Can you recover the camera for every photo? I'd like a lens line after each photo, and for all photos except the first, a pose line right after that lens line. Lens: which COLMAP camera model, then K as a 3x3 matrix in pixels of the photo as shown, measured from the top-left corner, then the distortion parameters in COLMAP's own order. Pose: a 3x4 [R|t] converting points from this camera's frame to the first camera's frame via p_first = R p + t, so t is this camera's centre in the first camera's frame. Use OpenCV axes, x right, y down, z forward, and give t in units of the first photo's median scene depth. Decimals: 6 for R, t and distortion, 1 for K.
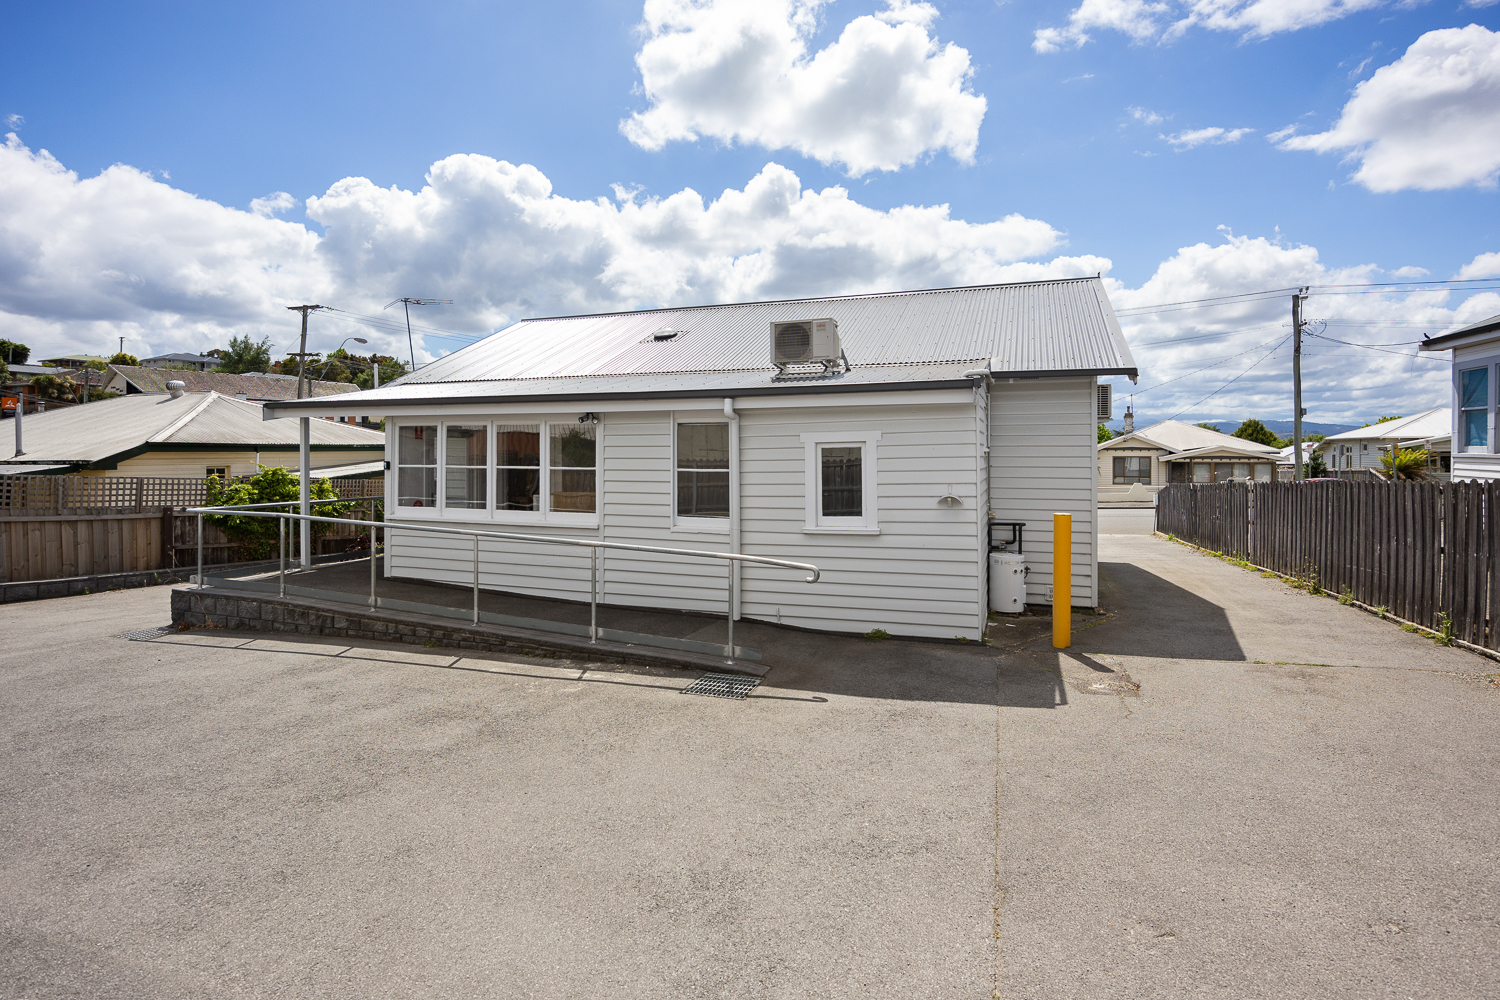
lens RADIAL K [[721.6, 0, 749.0], [0, 721.6, 452.7], [0, 0, 1]] dist [-0.002269, -0.000137]
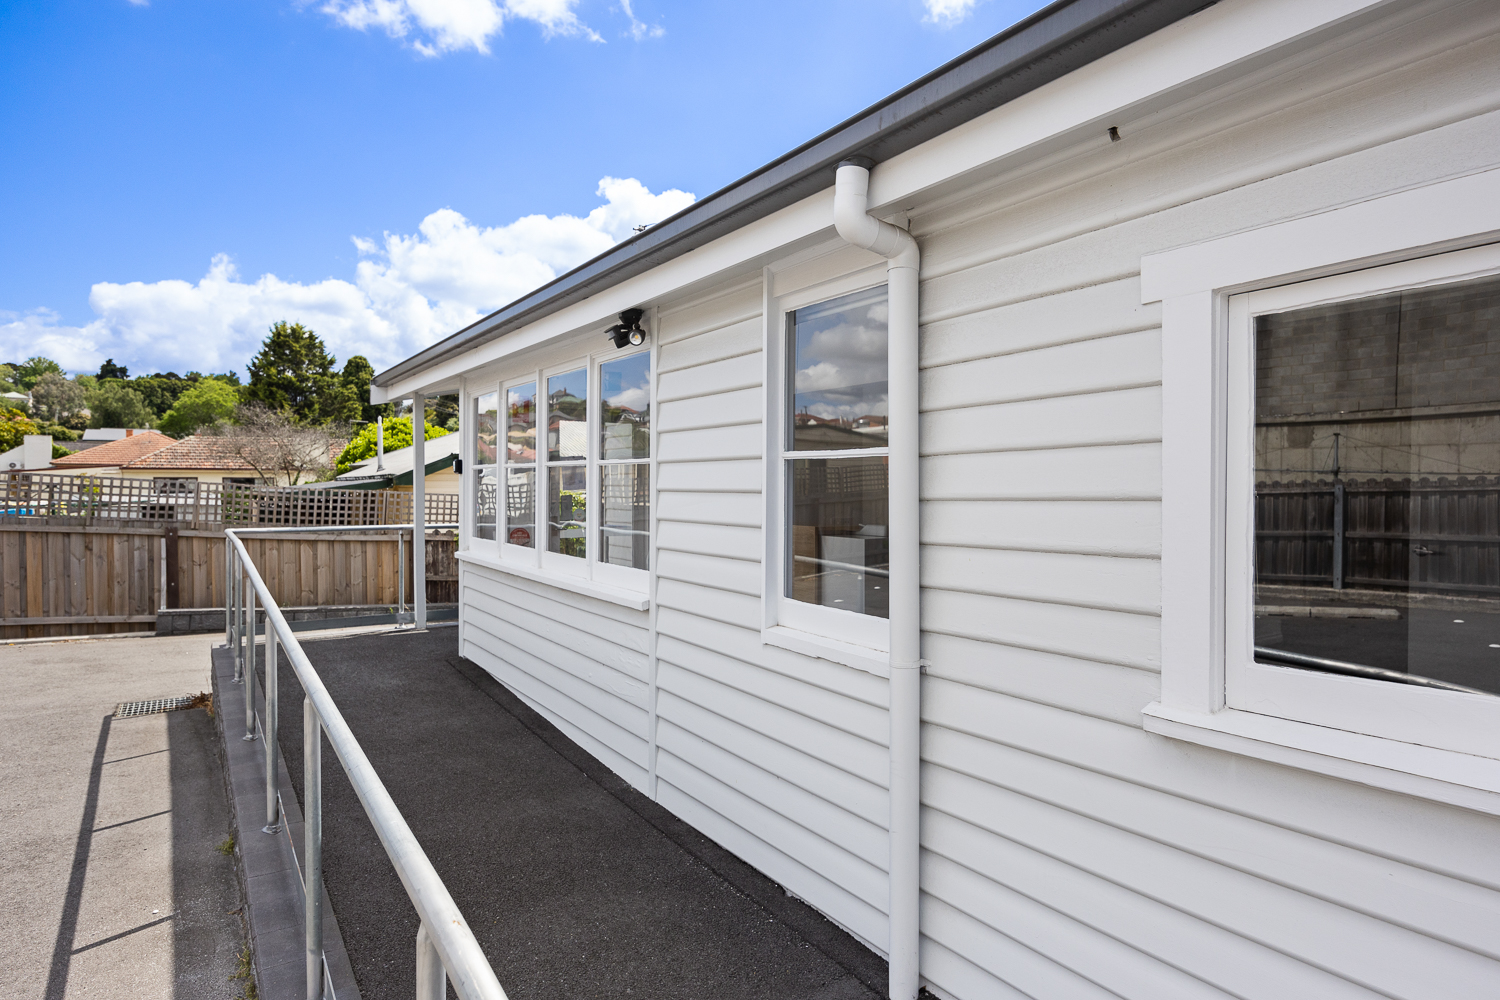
lens RADIAL K [[864.1, 0, 750.0], [0, 864.1, 500.0], [0, 0, 1]] dist [0.030518, -0.000840]
pose [[0.793406, 0.016280, -0.608475, 0.126555], [-0.009007, 0.999847, 0.015007, 0.037957], [0.608626, -0.006426, 0.793431, 0.672862]]
